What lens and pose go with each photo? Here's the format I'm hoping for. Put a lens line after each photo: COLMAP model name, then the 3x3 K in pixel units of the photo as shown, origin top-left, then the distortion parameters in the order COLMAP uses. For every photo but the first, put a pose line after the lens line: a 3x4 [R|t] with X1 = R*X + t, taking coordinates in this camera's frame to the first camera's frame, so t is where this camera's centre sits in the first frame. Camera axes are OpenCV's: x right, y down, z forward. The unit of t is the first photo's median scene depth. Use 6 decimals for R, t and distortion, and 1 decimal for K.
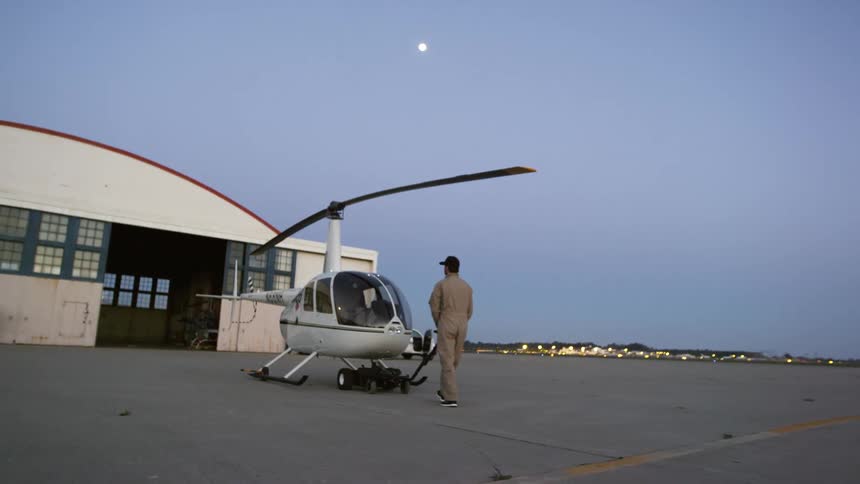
lens RADIAL K [[550.6, 0, 434.8], [0, 550.6, 243.8], [0, 0, 1]] dist [-0.047291, 0.035480]
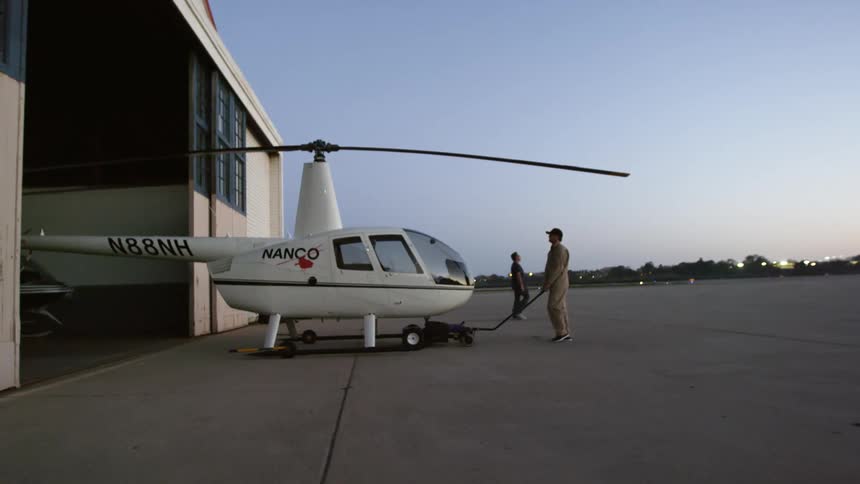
lens RADIAL K [[550.6, 0, 434.8], [0, 550.6, 243.8], [0, 0, 1]] dist [-0.047291, 0.035480]
pose [[0.520379, 0.020786, 0.853682, -0.815717], [-0.117042, 0.992005, 0.047191, 0.021640], [-0.845876, -0.124474, 0.518651, 0.392572]]
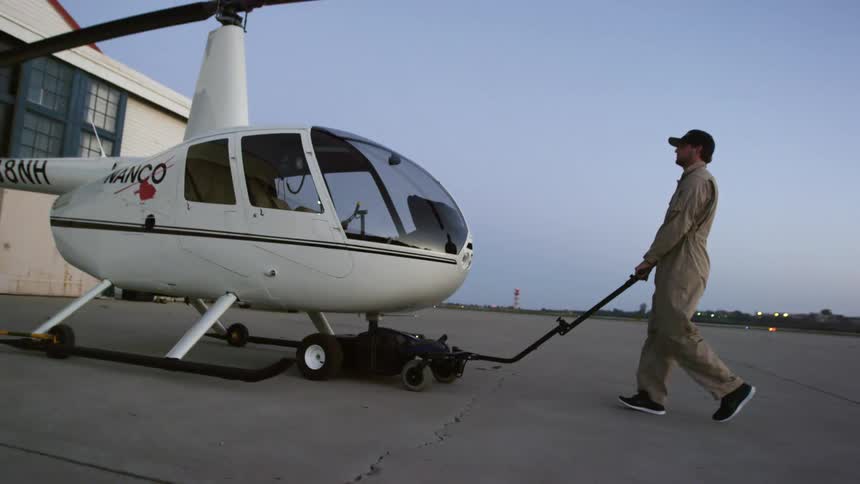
lens RADIAL K [[550.6, 0, 434.8], [0, 550.6, 243.8], [0, 0, 1]] dist [-0.047291, 0.035480]
pose [[0.825793, 0.083694, 0.557729, -0.287848], [-0.145006, 0.987189, 0.066561, 0.088296], [-0.545013, -0.135840, 0.827350, 0.474583]]
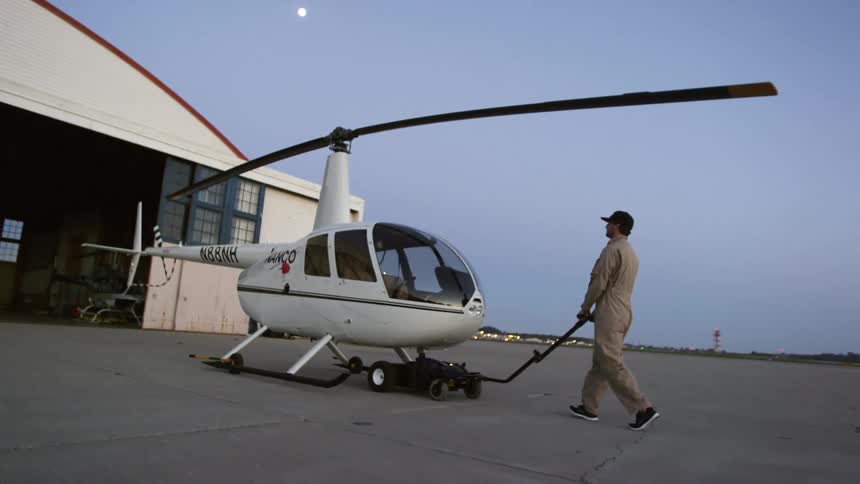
lens RADIAL K [[550.6, 0, 434.8], [0, 550.6, 243.8], [0, 0, 1]] dist [-0.047291, 0.035480]
pose [[0.962218, 0.075942, 0.261477, -0.242071], [-0.086489, 0.995829, 0.029050, 0.043903], [-0.258180, -0.050567, 0.964772, 0.264645]]
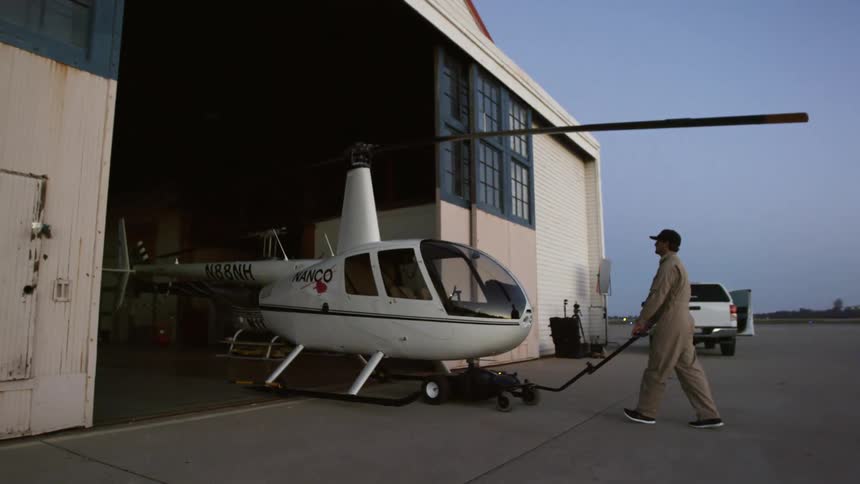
lens RADIAL K [[550.6, 0, 434.8], [0, 550.6, 243.8], [0, 0, 1]] dist [-0.047291, 0.035480]
pose [[0.926794, 0.030048, 0.374366, -0.364439], [-0.049512, 0.997870, 0.042483, 0.020034], [-0.372292, -0.057908, 0.926307, 0.282126]]
